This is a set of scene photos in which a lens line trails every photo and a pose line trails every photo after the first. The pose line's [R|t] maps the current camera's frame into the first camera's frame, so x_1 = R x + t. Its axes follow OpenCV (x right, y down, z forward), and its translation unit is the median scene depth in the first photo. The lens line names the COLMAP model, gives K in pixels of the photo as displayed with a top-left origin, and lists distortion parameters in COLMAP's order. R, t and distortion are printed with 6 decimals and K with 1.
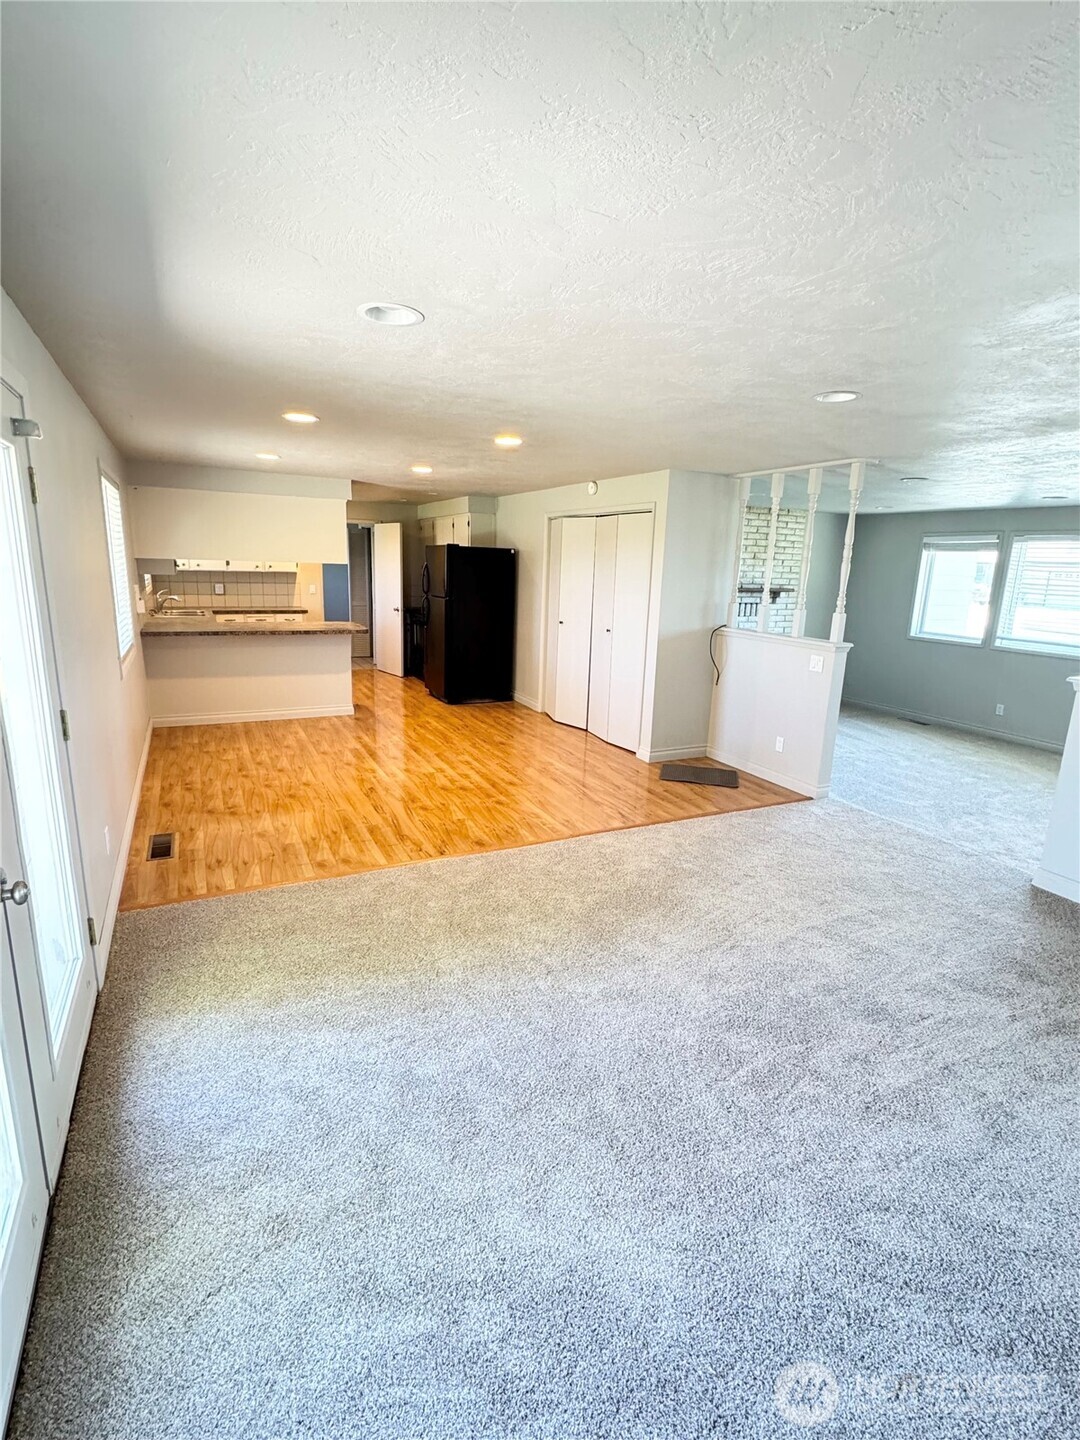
lens RADIAL K [[699.2, 0, 536.7], [0, 699.2, 720.0], [0, 0, 1]] dist [-0.002527, 0.000007]
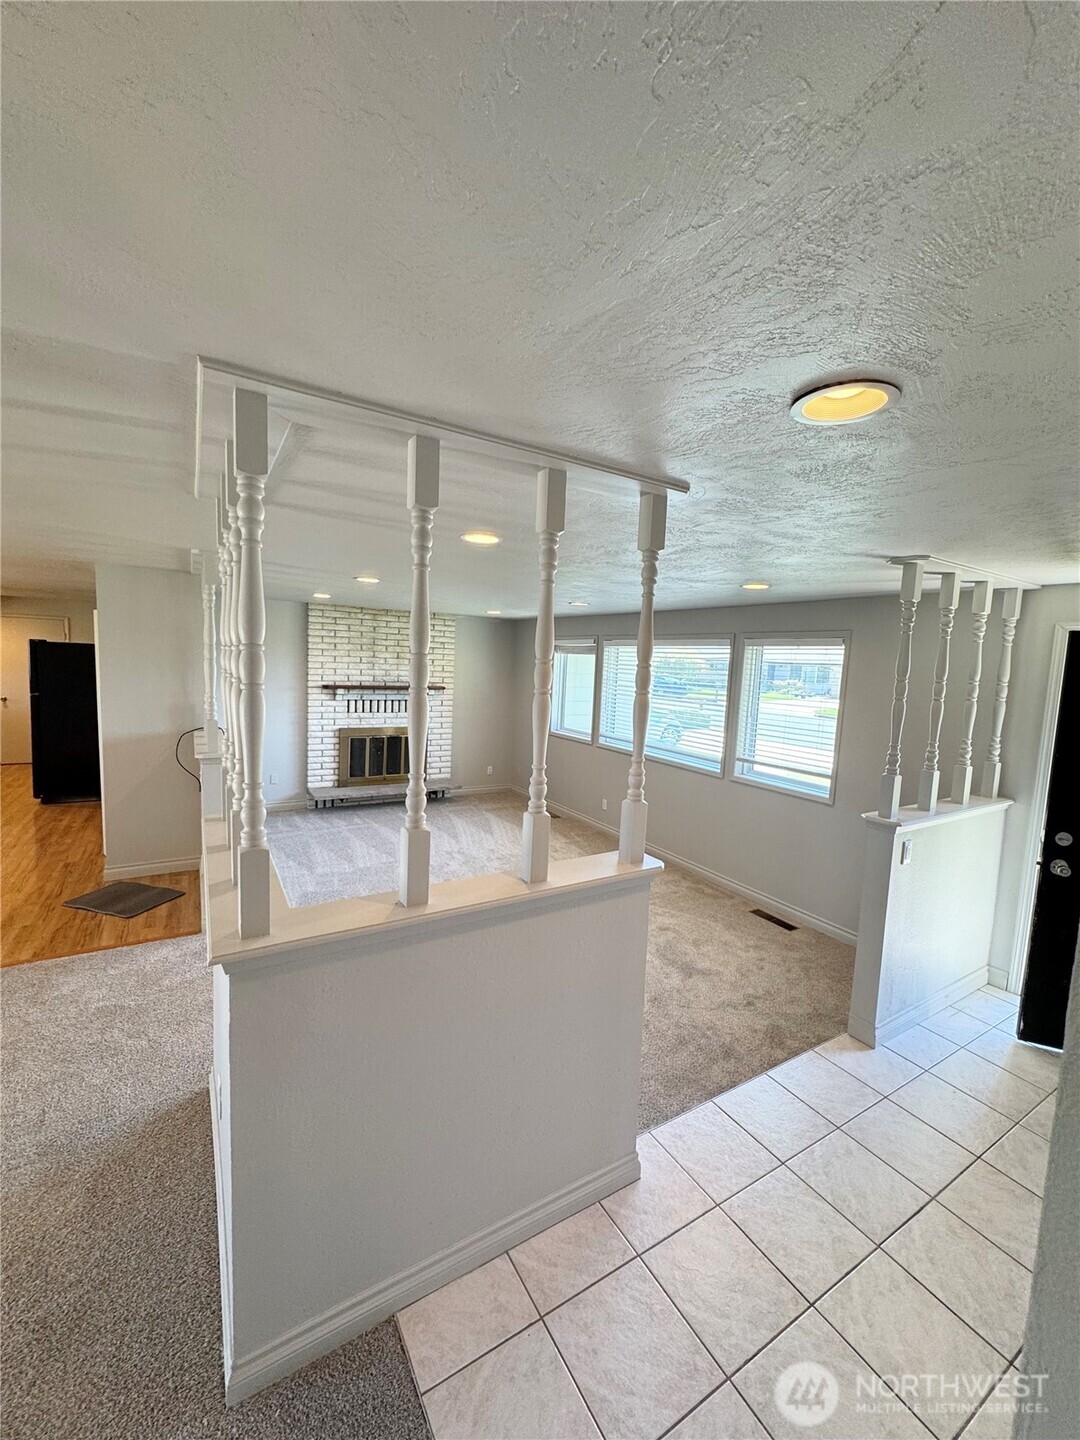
lens RADIAL K [[575.6, 0, 540.0], [0, 575.6, 720.0], [0, 0, 1]] dist [-0.003434, 0.000693]
pose [[0.995712, 0.003142, 0.092454, 0.756425], [0.007719, 0.993116, -0.116883, -0.061883], [-0.092184, 0.117096, 0.988833, 0.235007]]
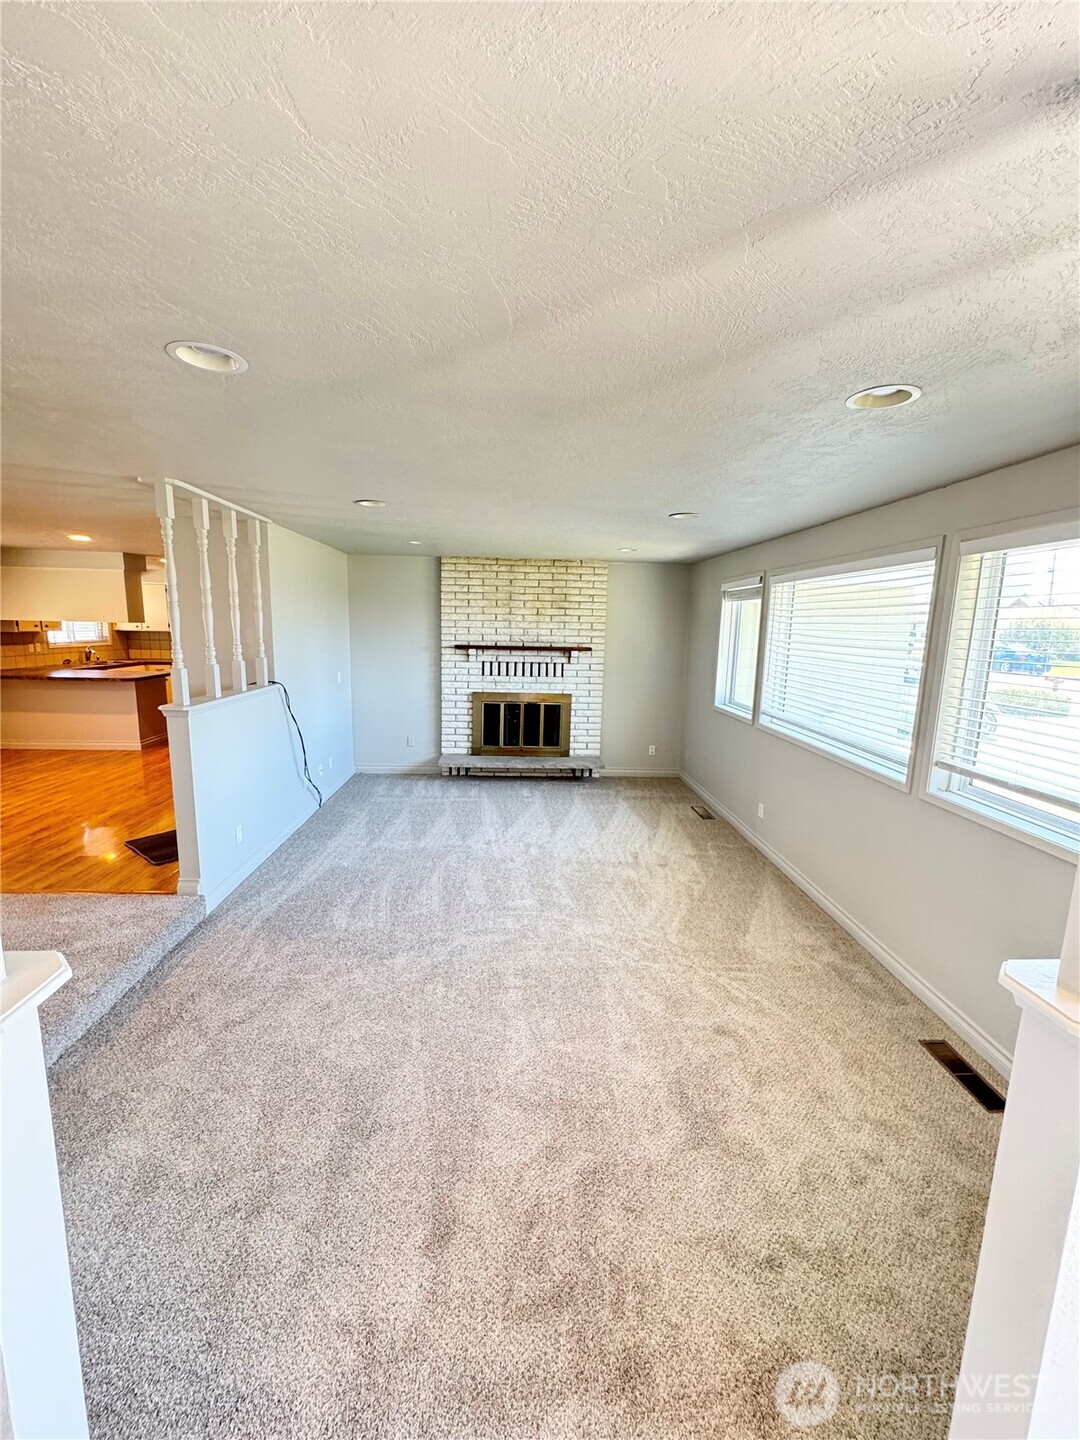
lens RADIAL K [[575.6, 0, 540.0], [0, 575.6, 720.0], [0, 0, 1]] dist [-0.003434, 0.000693]
pose [[0.919626, 0.054844, -0.388948, 1.050669], [-0.081985, 0.995196, -0.053515, -0.089279], [0.384145, 0.081101, 0.919704, 0.536062]]
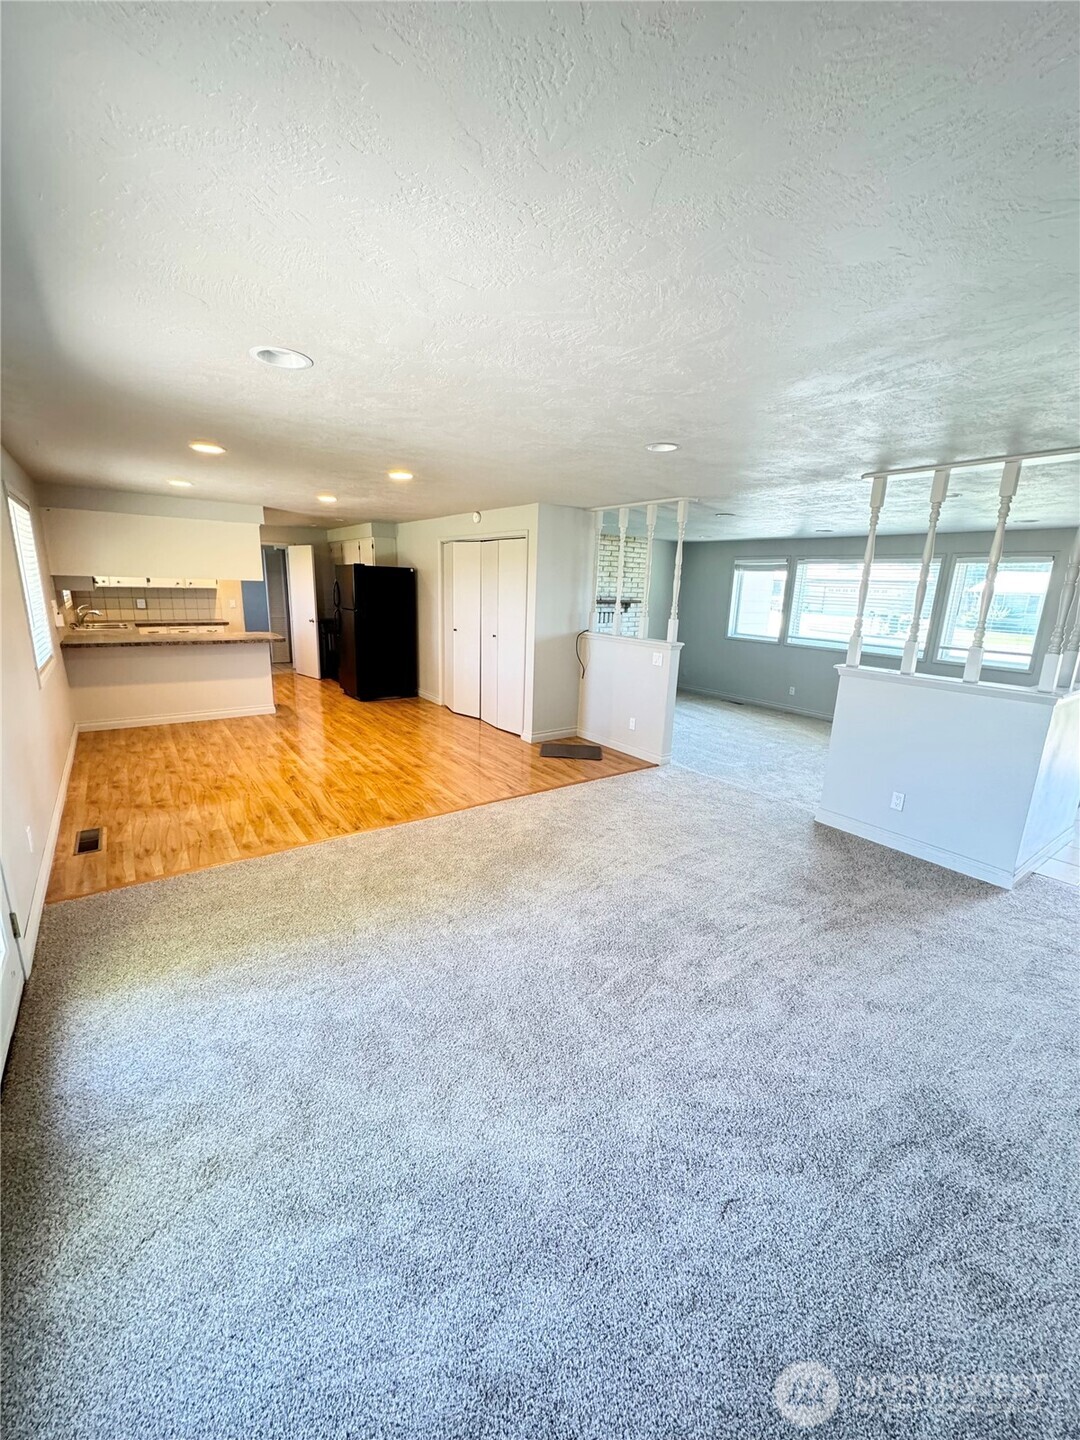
lens RADIAL K [[575.6, 0, 540.0], [0, 575.6, 720.0], [0, 0, 1]] dist [-0.003434, 0.000693]
pose [[0.985164, -0.040296, 0.166820, 0.010126], [0.037479, 0.999097, 0.020002, 0.000817], [-0.167475, -0.013453, 0.985785, 0.002008]]
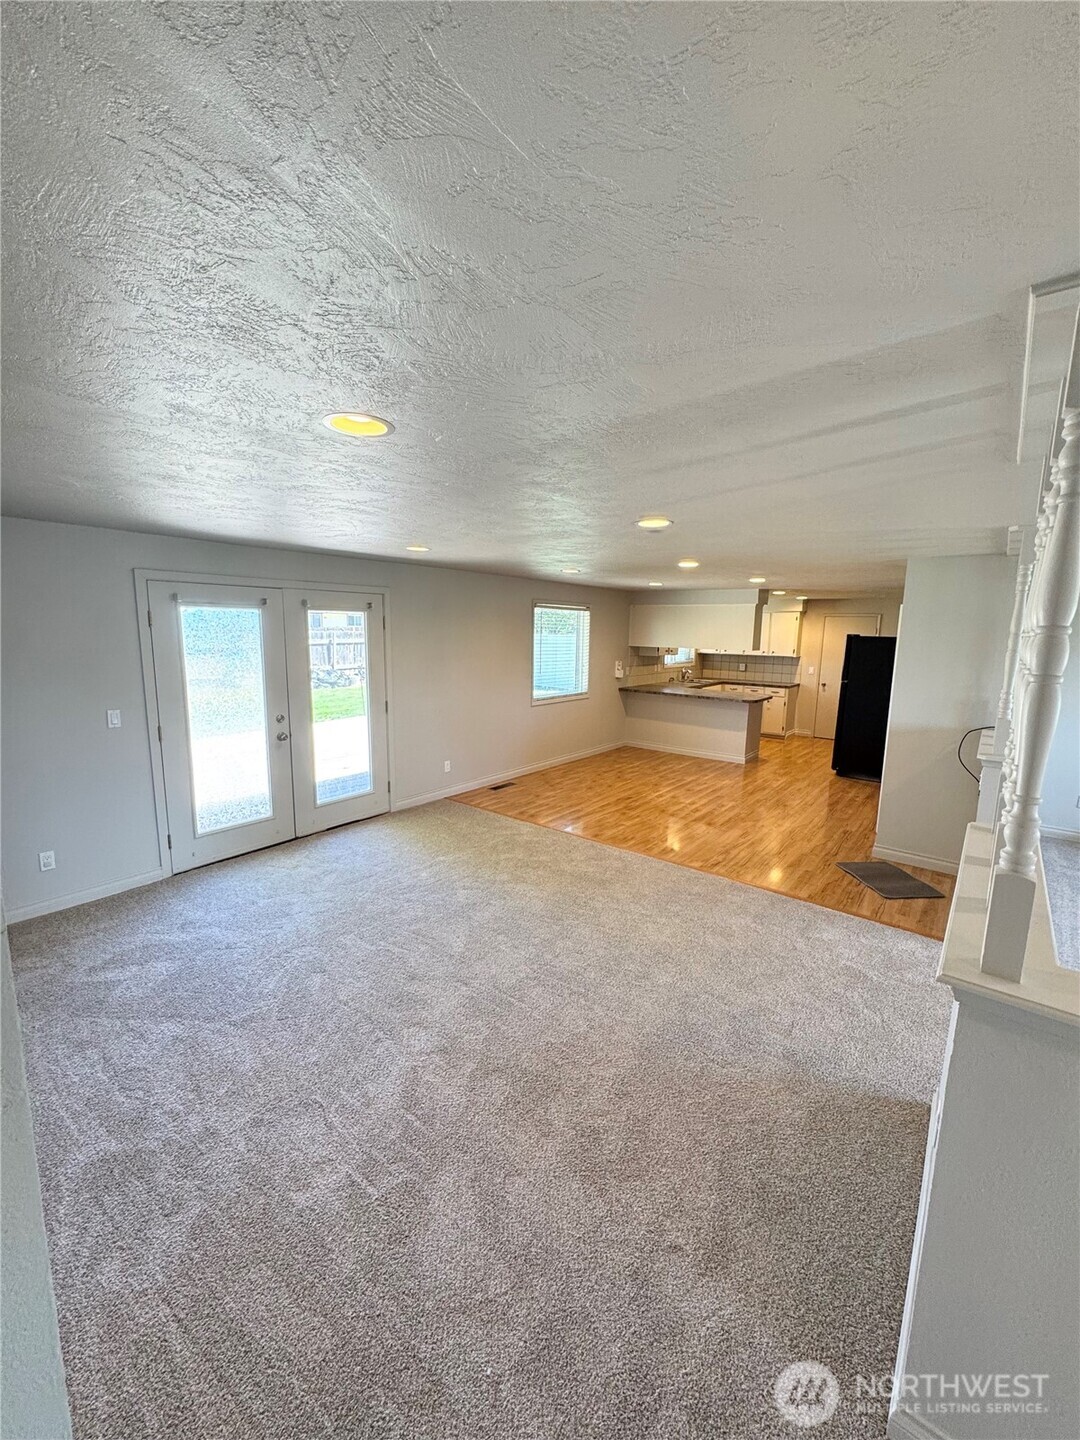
lens RADIAL K [[575.6, 0, 540.0], [0, 575.6, 720.0], [0, 0, 1]] dist [-0.003434, 0.000693]
pose [[0.432438, 0.117948, -0.893916, 0.760452], [-0.204471, 0.978407, 0.030182, -0.062205], [0.878174, 0.169728, 0.447218, 0.248343]]
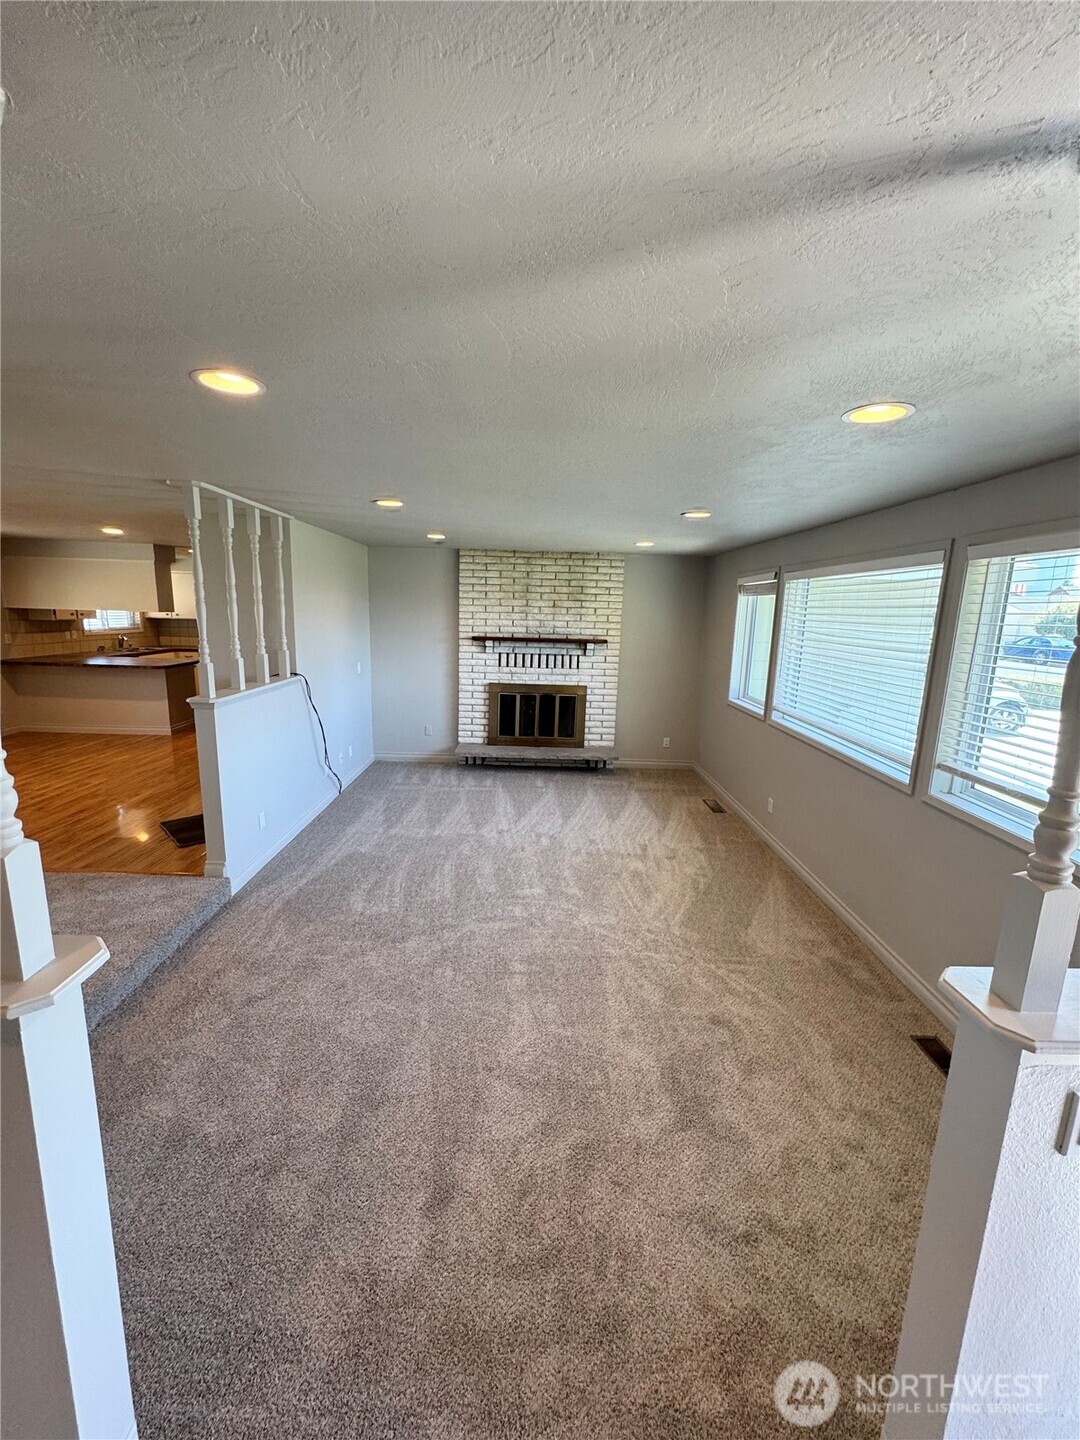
lens RADIAL K [[575.6, 0, 540.0], [0, 575.6, 720.0], [0, 0, 1]] dist [-0.003434, 0.000693]
pose [[0.903866, 0.076152, -0.420984, 1.070165], [-0.096011, 0.995037, -0.026144, -0.101201], [0.416904, 0.064050, 0.906691, 0.523712]]
